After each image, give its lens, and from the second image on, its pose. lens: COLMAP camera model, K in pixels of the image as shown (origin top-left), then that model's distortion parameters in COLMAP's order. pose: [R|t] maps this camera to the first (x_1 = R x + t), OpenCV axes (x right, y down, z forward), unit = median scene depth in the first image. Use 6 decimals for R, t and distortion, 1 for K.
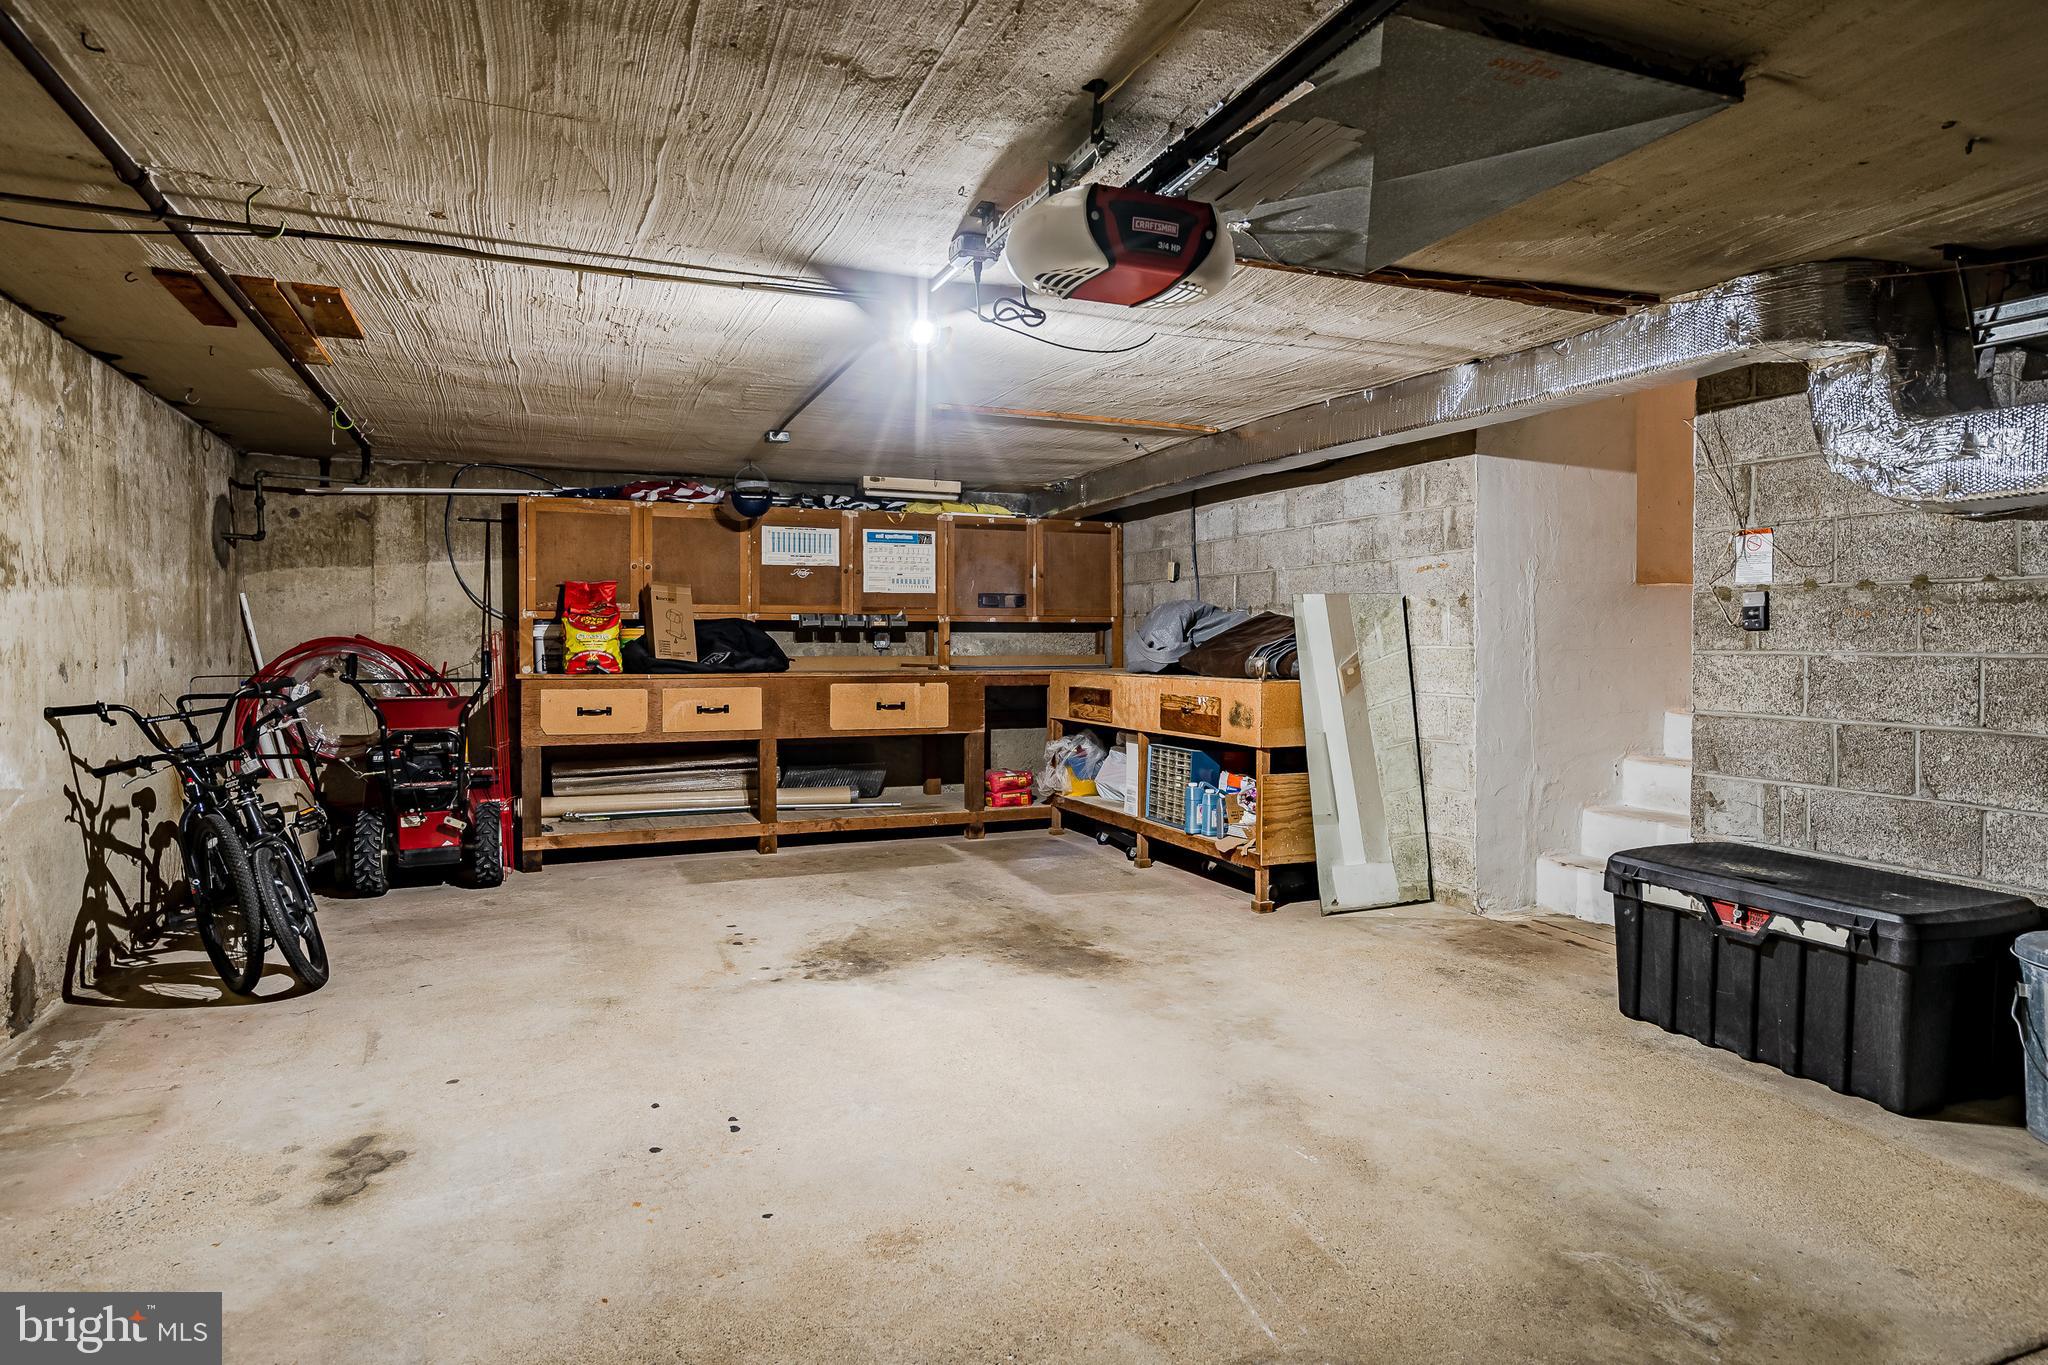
lens RADIAL K [[1112.7, 0, 1025.3], [0, 1112.7, 632.8], [0, 0, 1]] dist [0.005049, 0.001368]
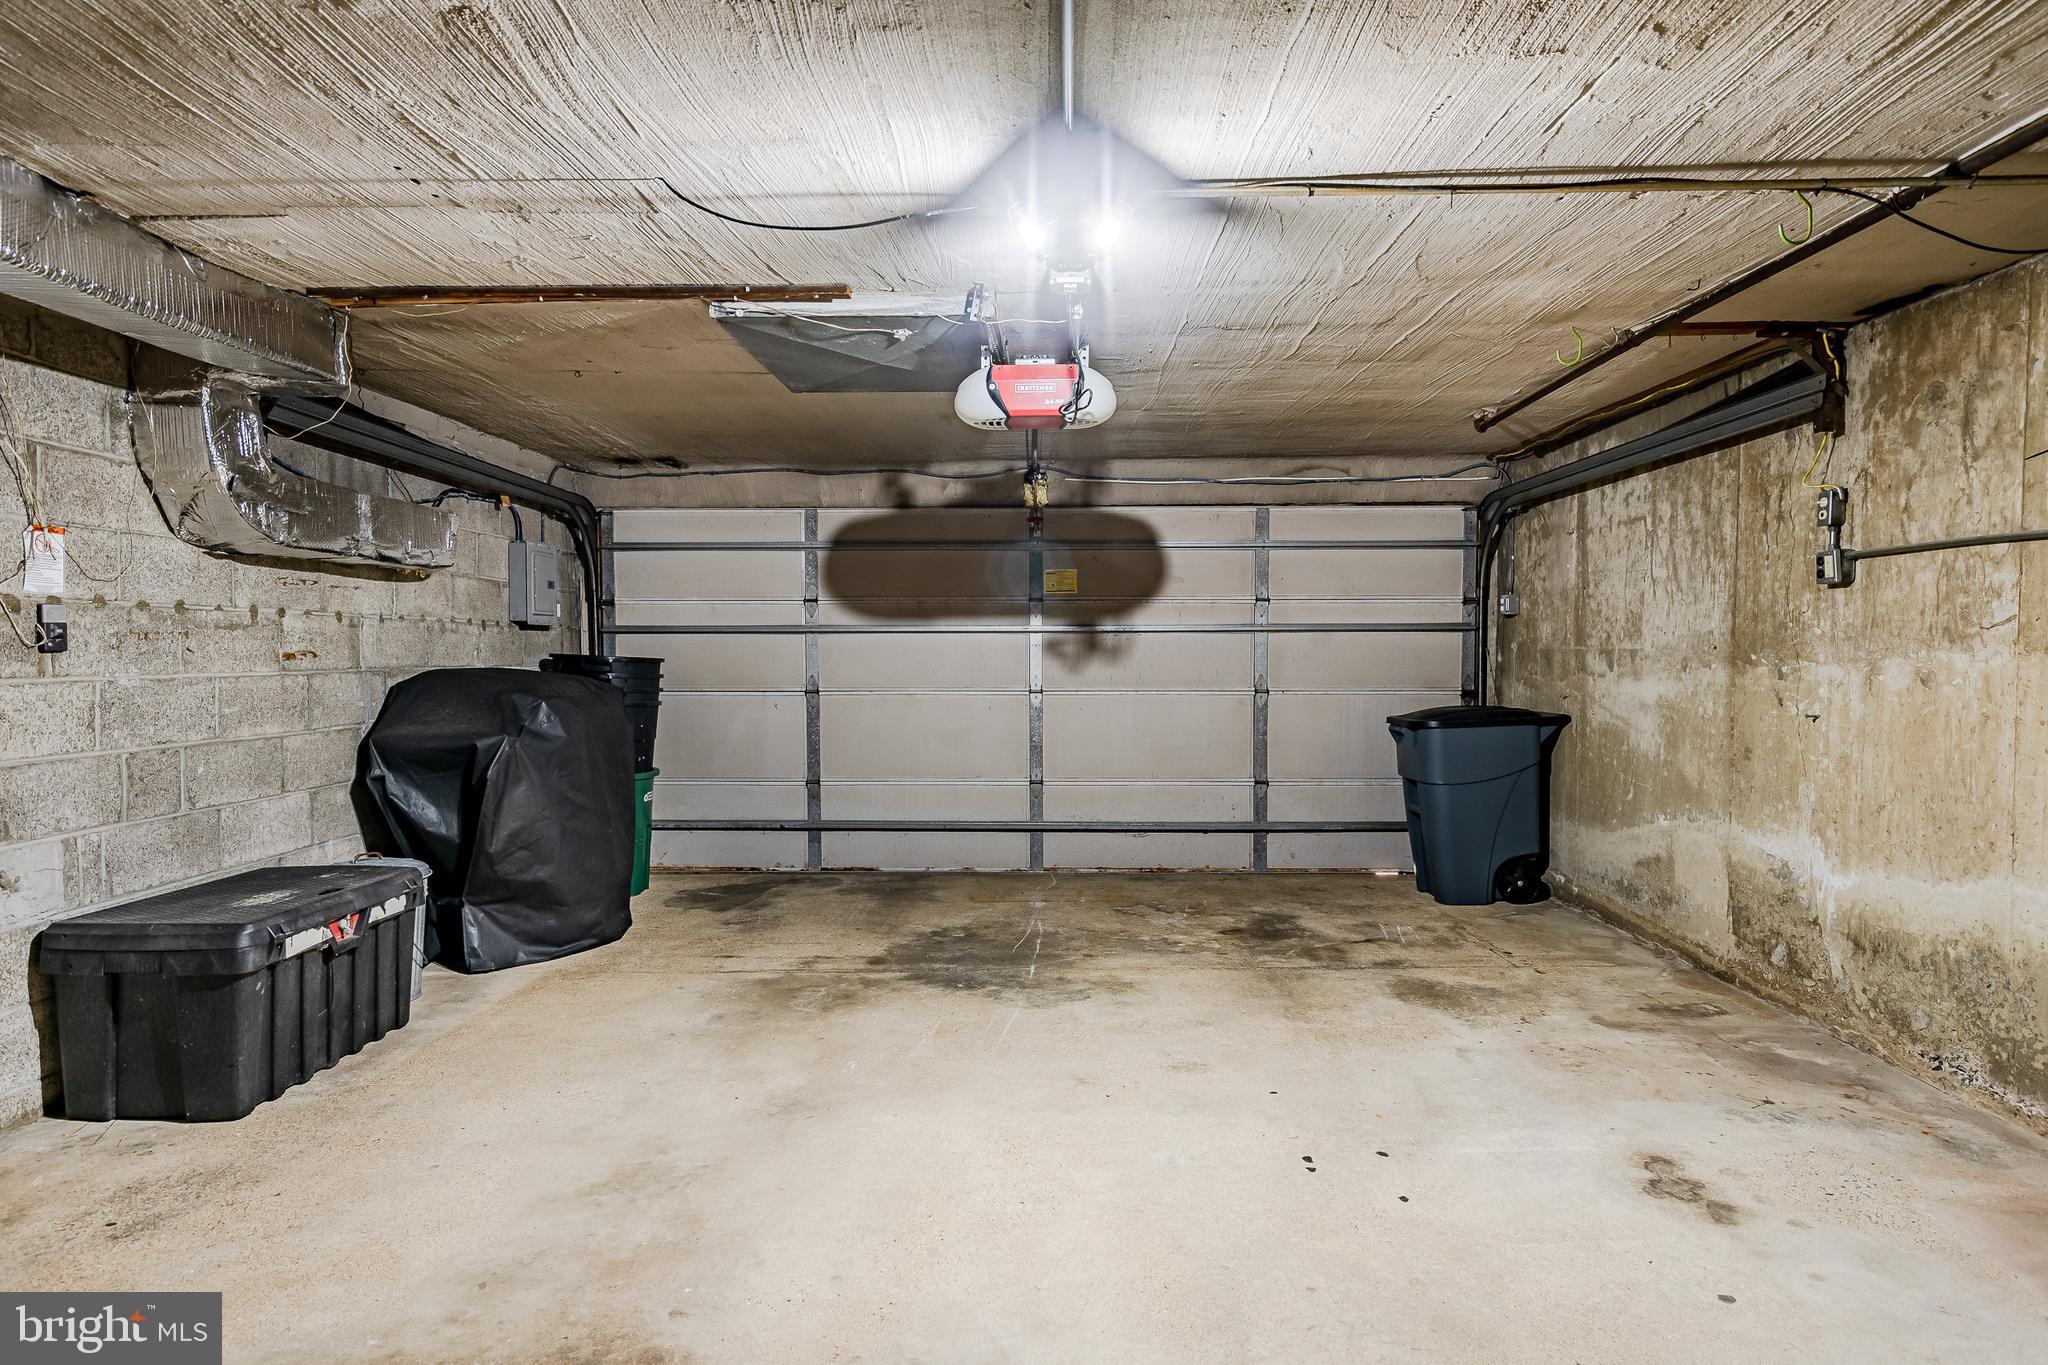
lens RADIAL K [[1176.2, 0, 1013.2], [0, 1176.2, 661.9], [0, 0, 1]] dist [0.006543, -0.000138]
pose [[-0.904742, -0.002248, 0.425954, -0.378853], [0.000428, 0.999981, 0.006187, -0.000226], [-0.425959, 0.005780, -0.904724, 1.660490]]
